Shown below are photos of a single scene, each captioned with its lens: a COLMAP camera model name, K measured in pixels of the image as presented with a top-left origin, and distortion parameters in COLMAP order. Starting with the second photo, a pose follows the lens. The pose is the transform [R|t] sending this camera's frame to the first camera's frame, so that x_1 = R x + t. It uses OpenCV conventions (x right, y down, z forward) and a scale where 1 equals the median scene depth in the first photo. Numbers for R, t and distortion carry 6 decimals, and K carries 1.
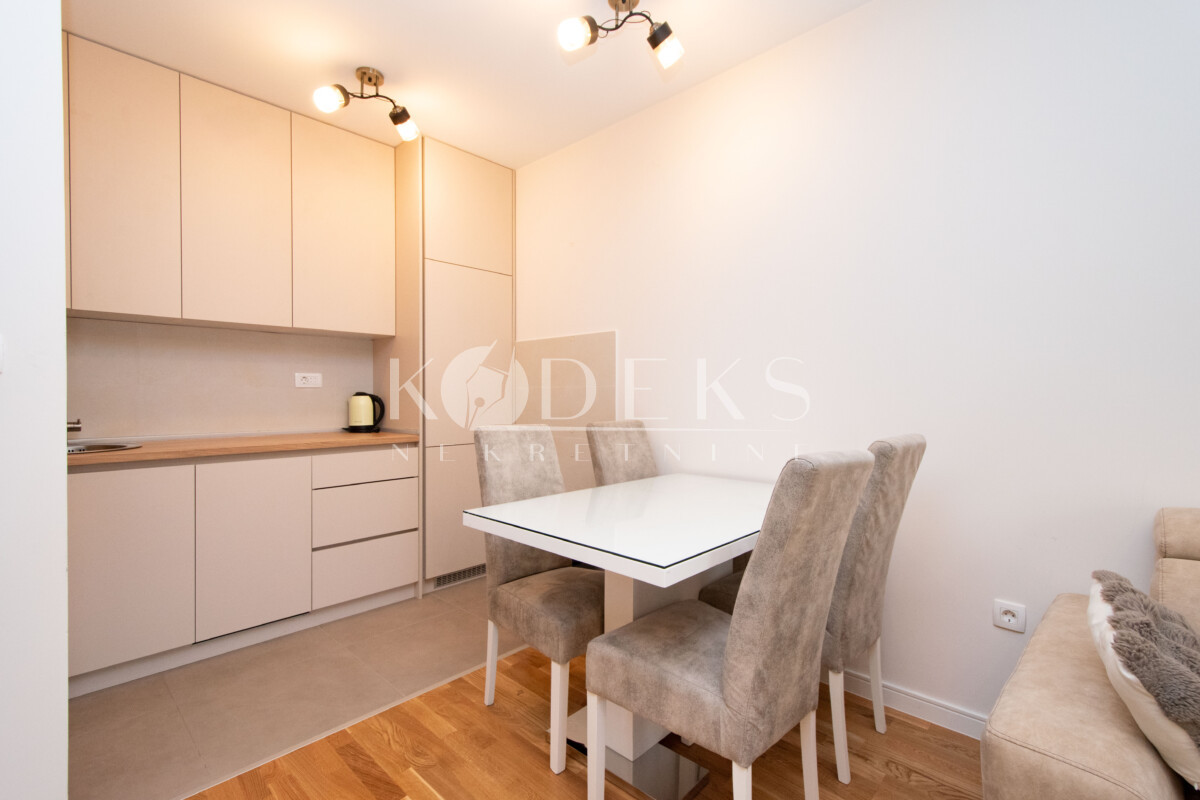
lens RADIAL K [[544.6, 0, 601.6], [0, 544.6, 397.3], [0, 0, 1]] dist [0.002764, 0.000010]
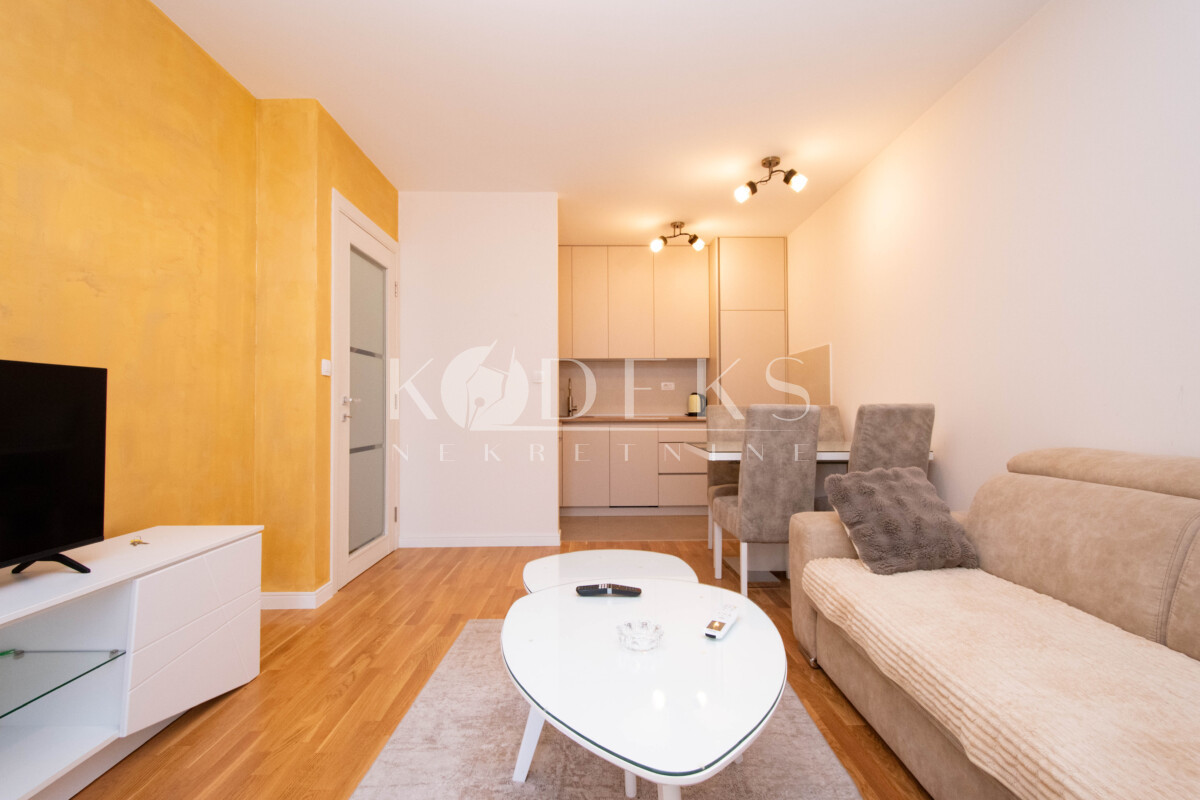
lens RADIAL K [[544.6, 0, 599.9], [0, 544.6, 401.4], [0, 0, 1]] dist [0.002764, 0.000010]
pose [[0.688512, -0.013861, -0.725093, 0.748387], [-0.004044, 0.999728, -0.022951, 0.073734], [0.725214, 0.018734, 0.688269, -0.489875]]
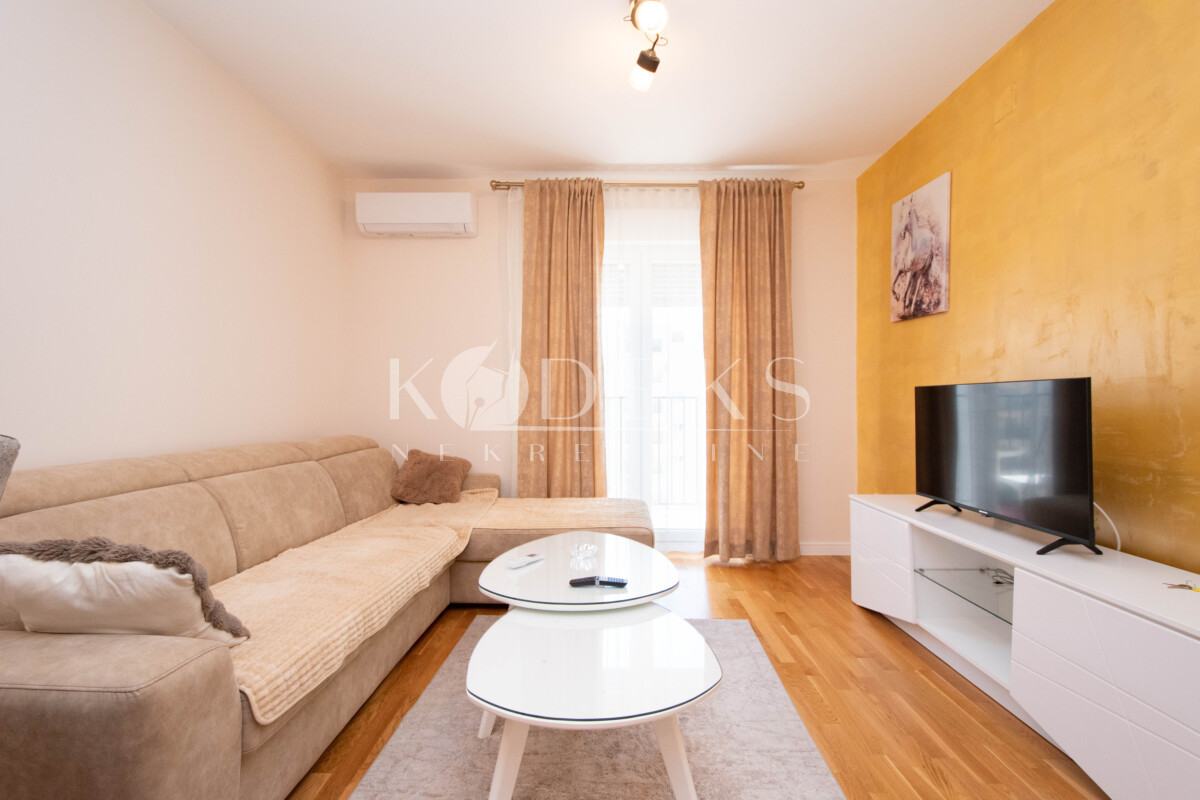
lens RADIAL K [[544.6, 0, 599.5], [0, 544.6, 398.9], [0, 0, 1]] dist [0.002764, 0.000010]
pose [[-0.674775, 0.000468, 0.738024, -1.940819], [0.010630, 0.999902, 0.009085, -0.030606], [-0.737947, 0.013975, -0.674714, 2.037046]]
